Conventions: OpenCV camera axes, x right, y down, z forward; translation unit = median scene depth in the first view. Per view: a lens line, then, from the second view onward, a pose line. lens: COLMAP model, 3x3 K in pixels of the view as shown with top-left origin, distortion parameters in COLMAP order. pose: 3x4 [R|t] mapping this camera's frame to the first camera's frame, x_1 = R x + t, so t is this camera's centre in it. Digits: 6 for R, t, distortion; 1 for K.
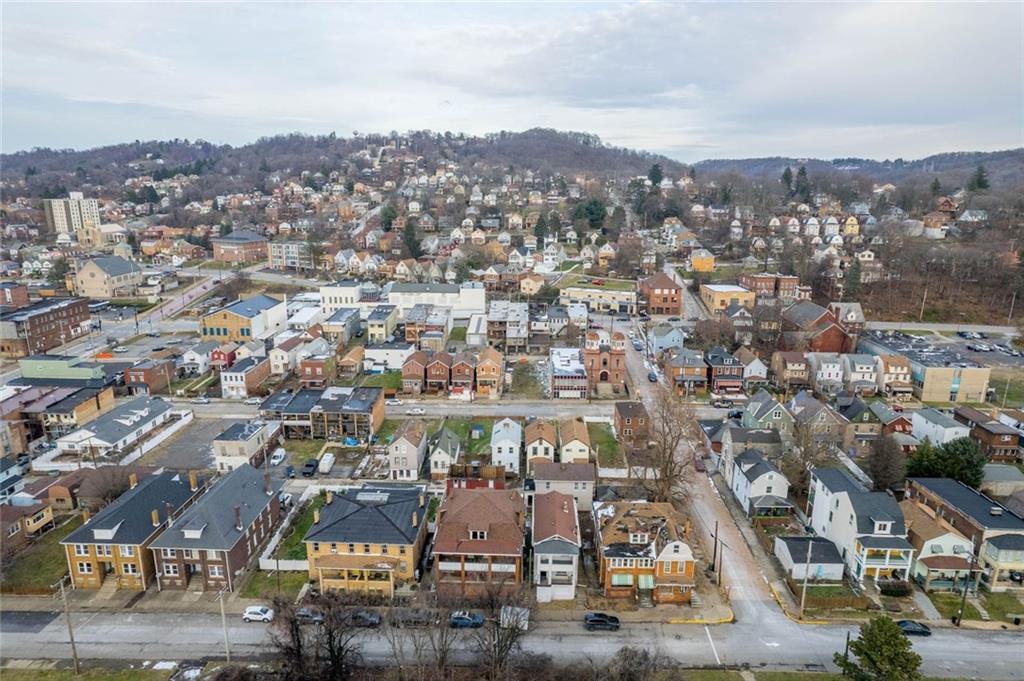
lens RADIAL K [[661.1, 0, 514.8], [0, 661.1, 339.7], [0, 0, 1]] dist [-0.038055, 0.017923]
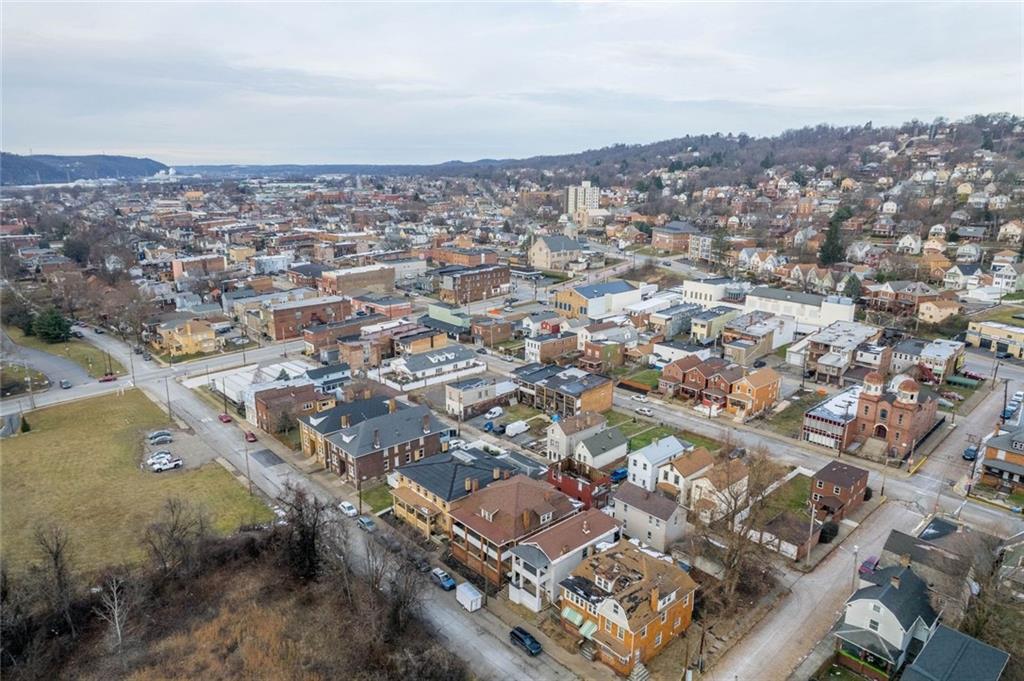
lens RADIAL K [[661.1, 0, 512.7], [0, 661.1, 342.2], [0, 0, 1]] dist [-0.038055, 0.017923]
pose [[0.697922, 0.182888, -0.692428, 0.324068], [-0.172513, 0.981306, 0.085306, -0.036968], [0.695086, 0.059916, 0.716426, 0.123387]]
